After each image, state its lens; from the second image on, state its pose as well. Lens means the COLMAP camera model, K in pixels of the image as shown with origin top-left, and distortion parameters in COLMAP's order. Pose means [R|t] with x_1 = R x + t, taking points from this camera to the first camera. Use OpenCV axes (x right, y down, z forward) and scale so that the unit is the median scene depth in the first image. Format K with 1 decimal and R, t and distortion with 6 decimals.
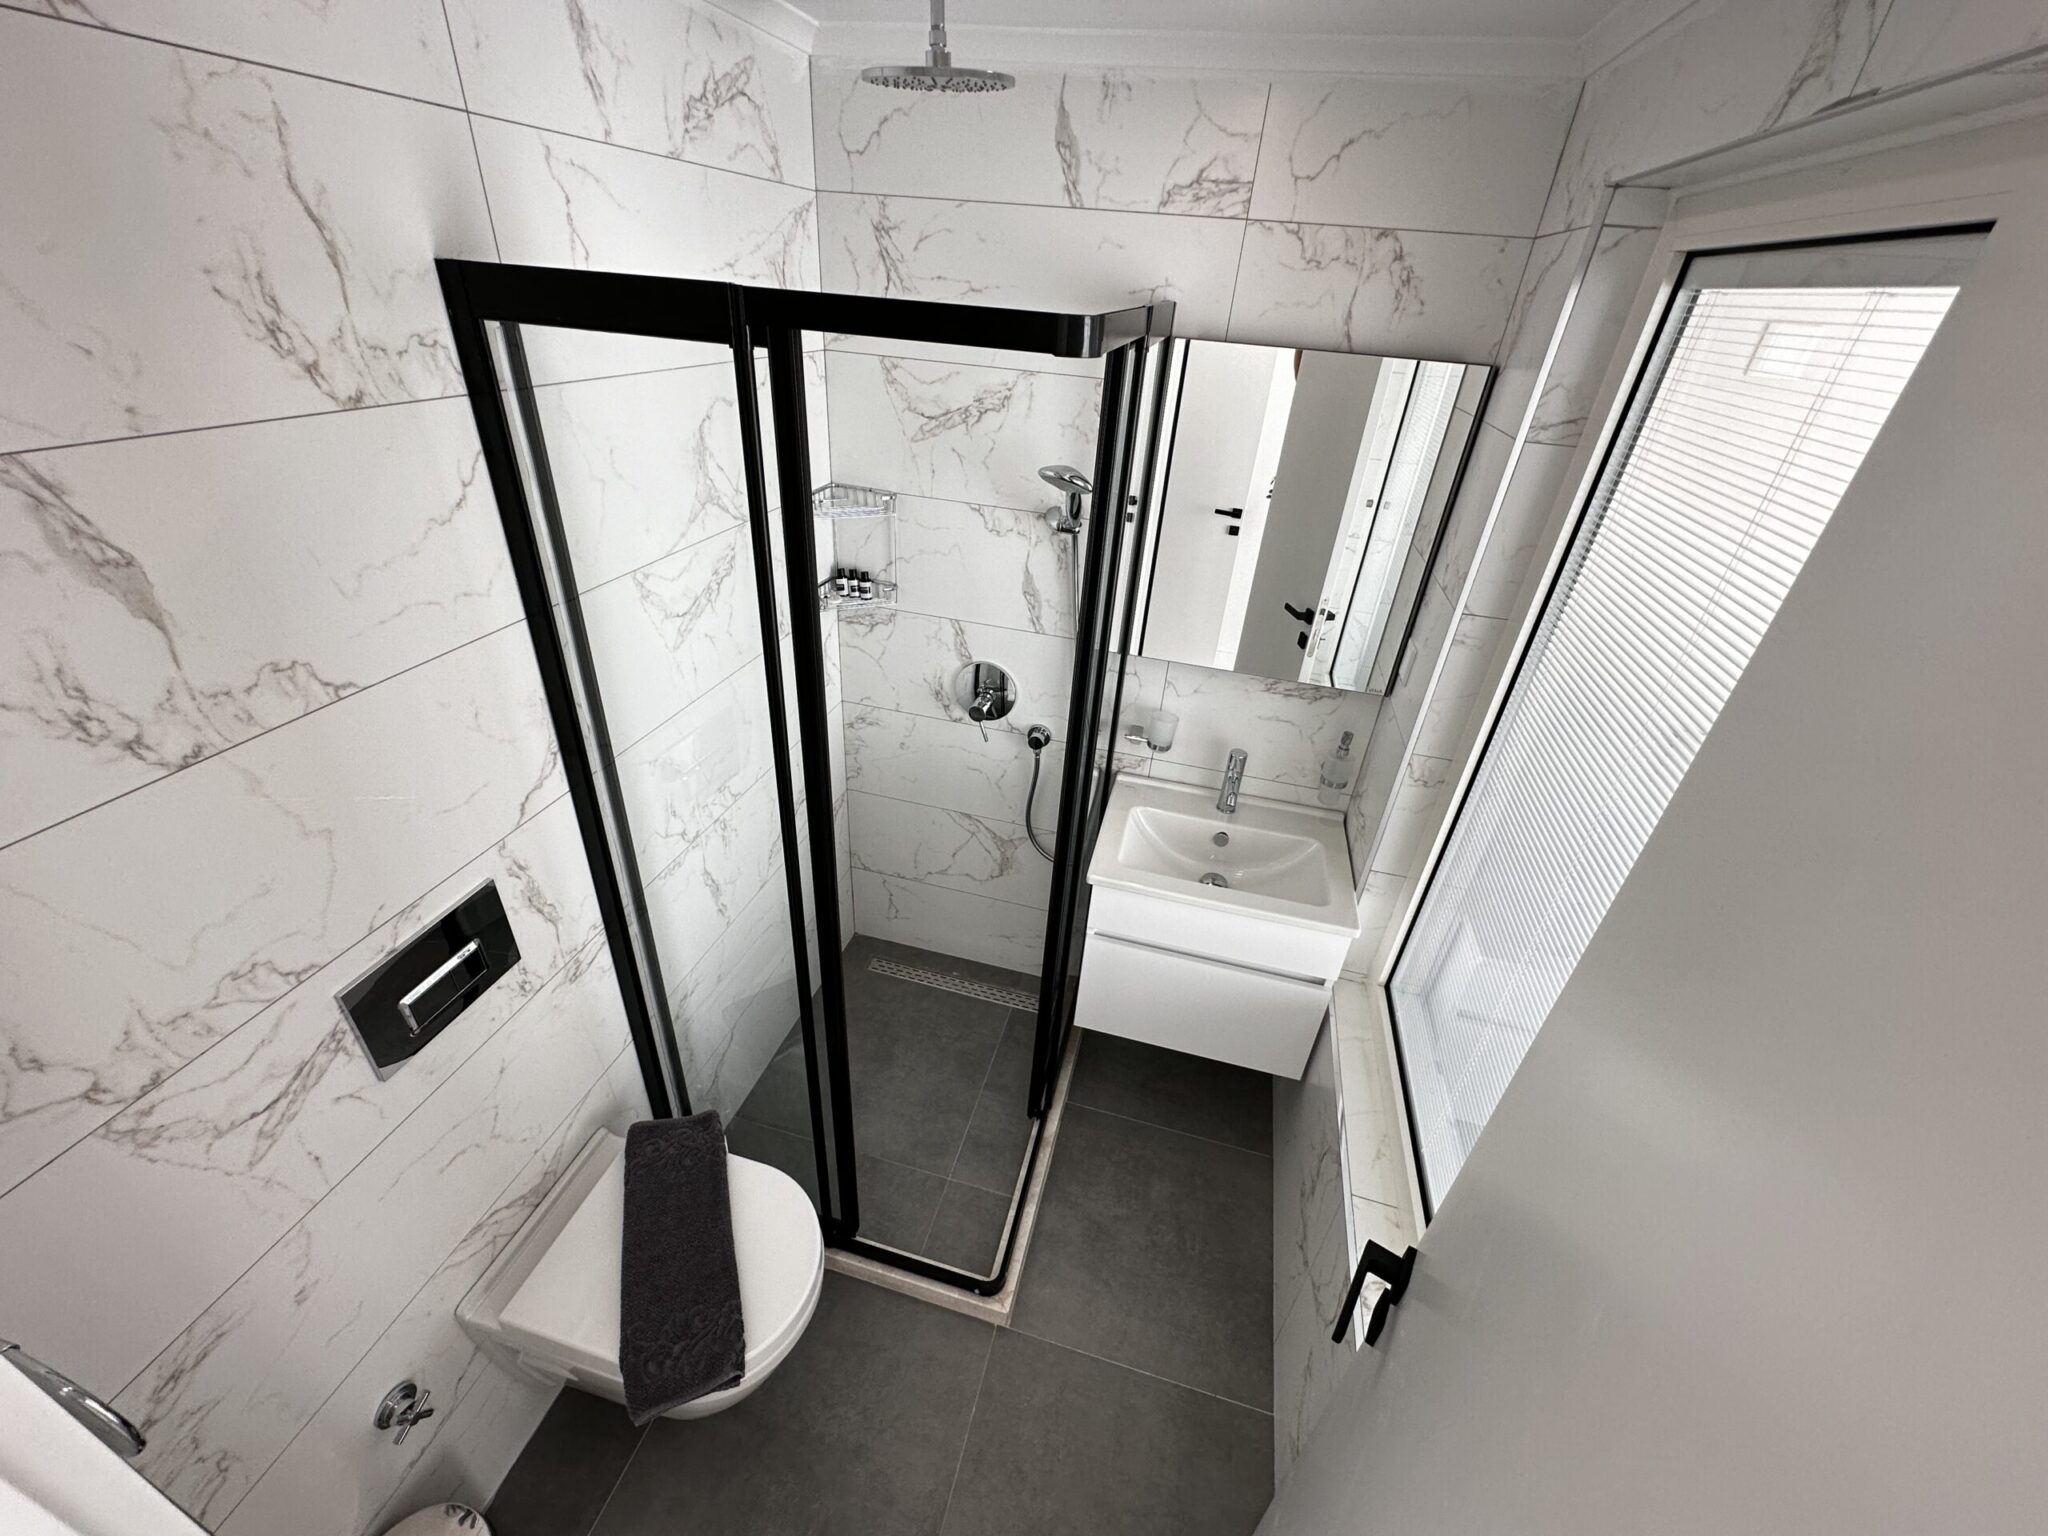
lens RADIAL K [[825.8, 0, 1024.5], [0, 825.8, 767.7], [0, 0, 1]] dist [0.002144, 0.000267]
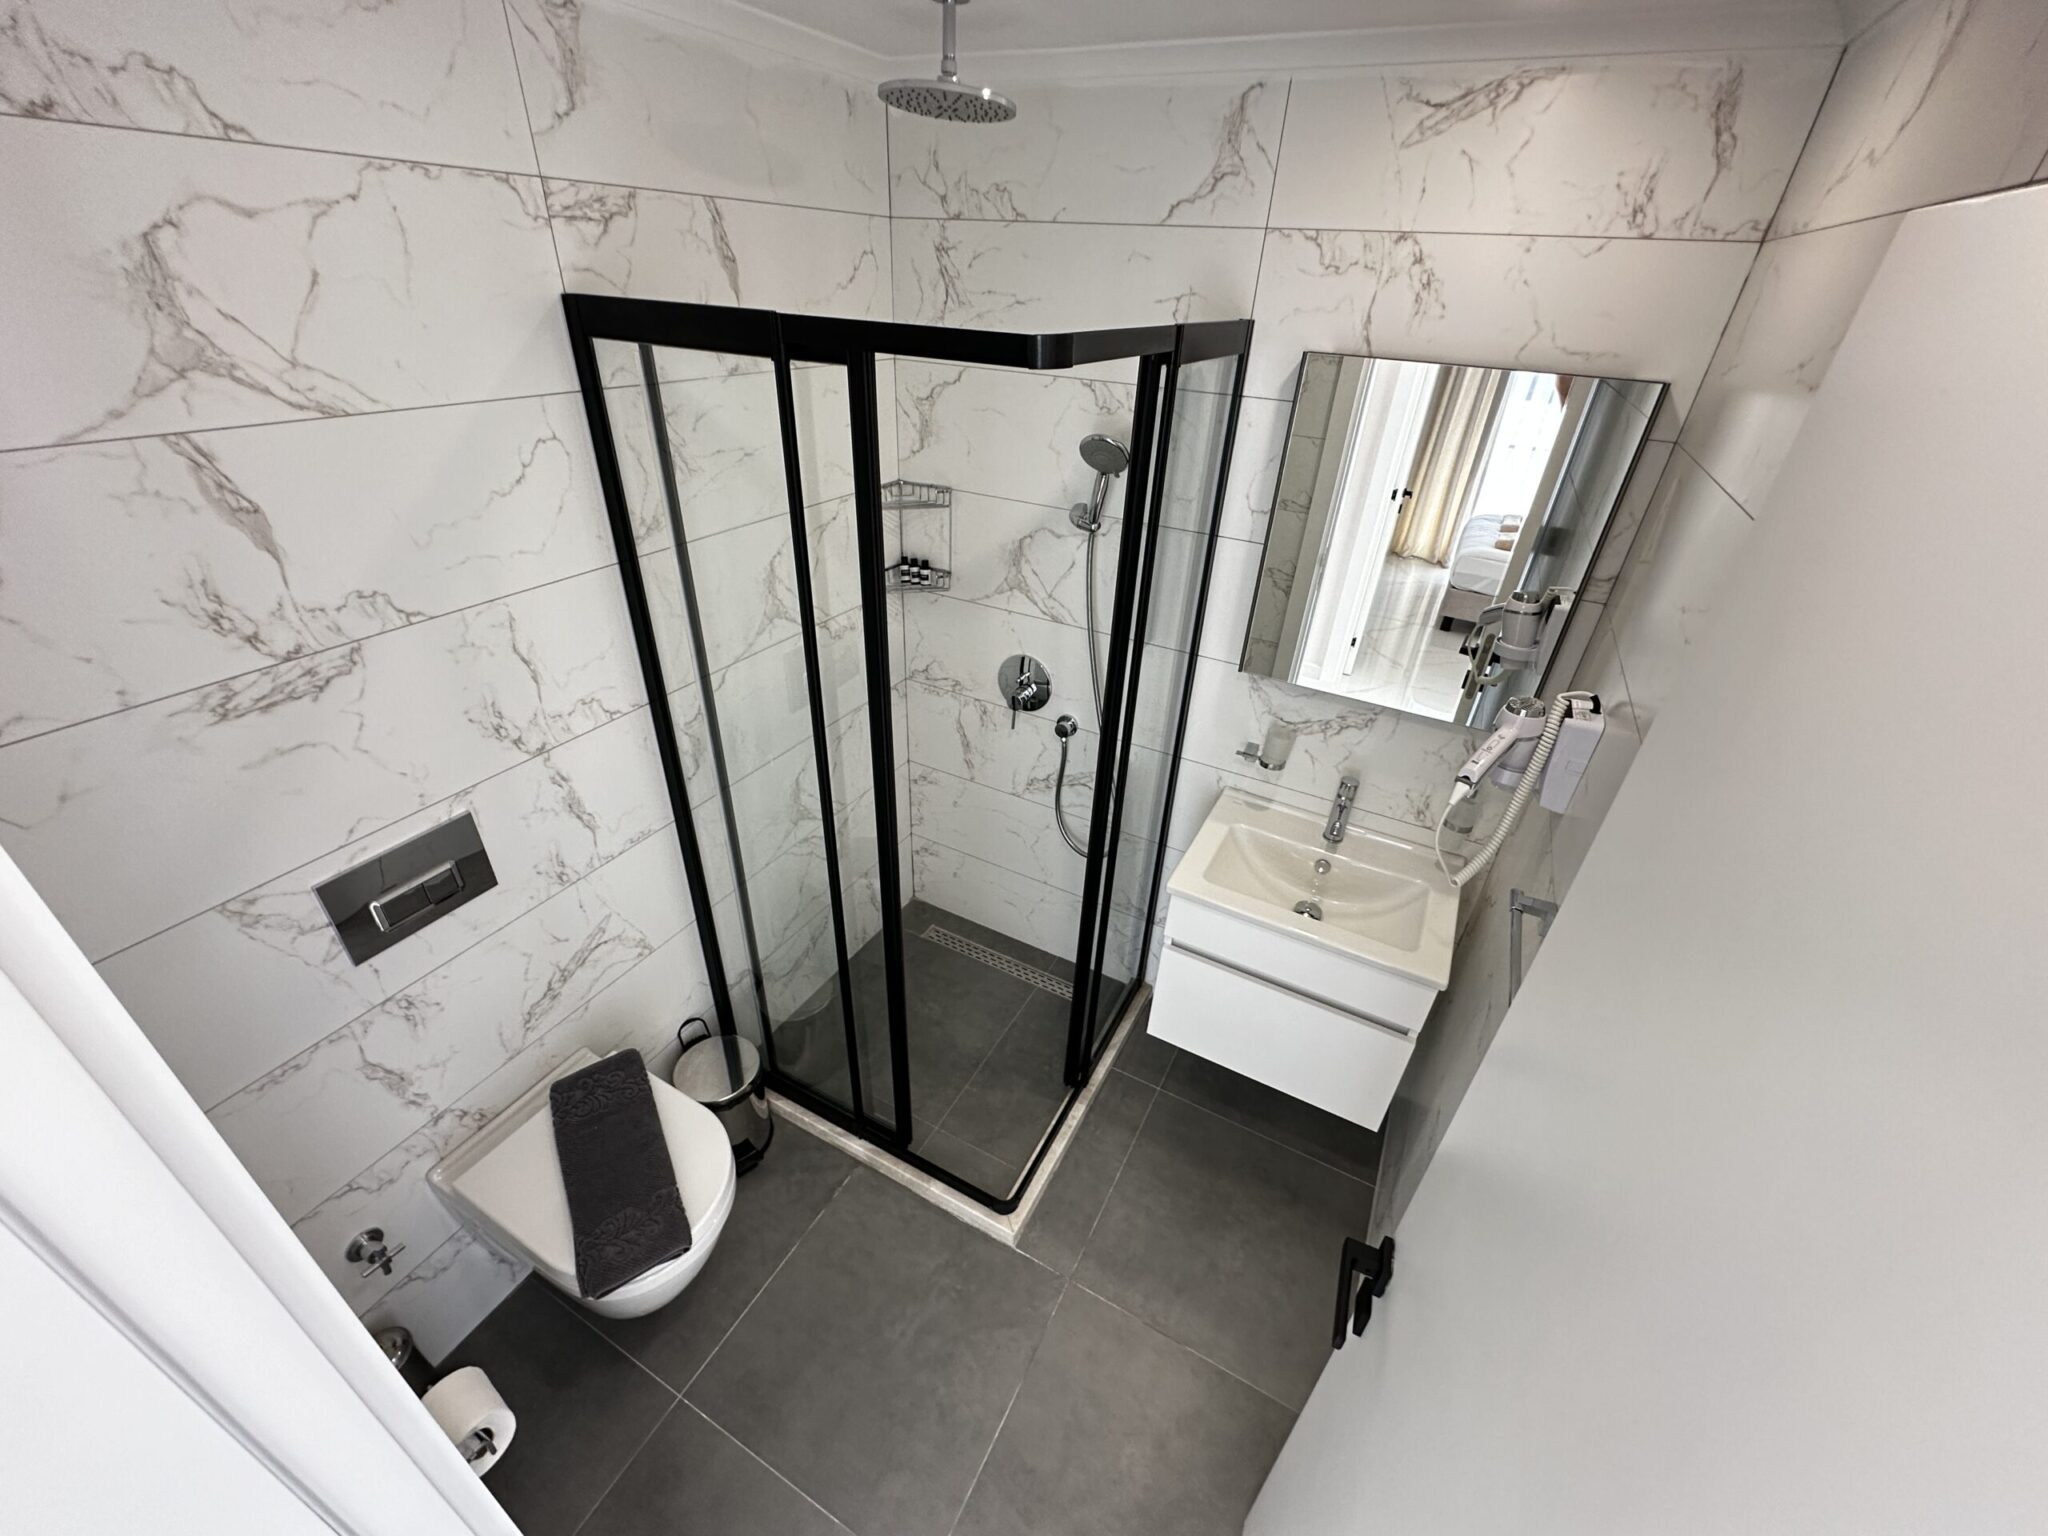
lens RADIAL K [[825.8, 0, 1016.1], [0, 825.8, 770.6], [0, 0, 1]] dist [0.002144, 0.000267]
pose [[0.969568, 0.103568, -0.221839, 0.272857], [-0.104656, 0.994485, 0.006877, 0.025729], [0.221328, 0.016549, 0.975059, -0.048440]]
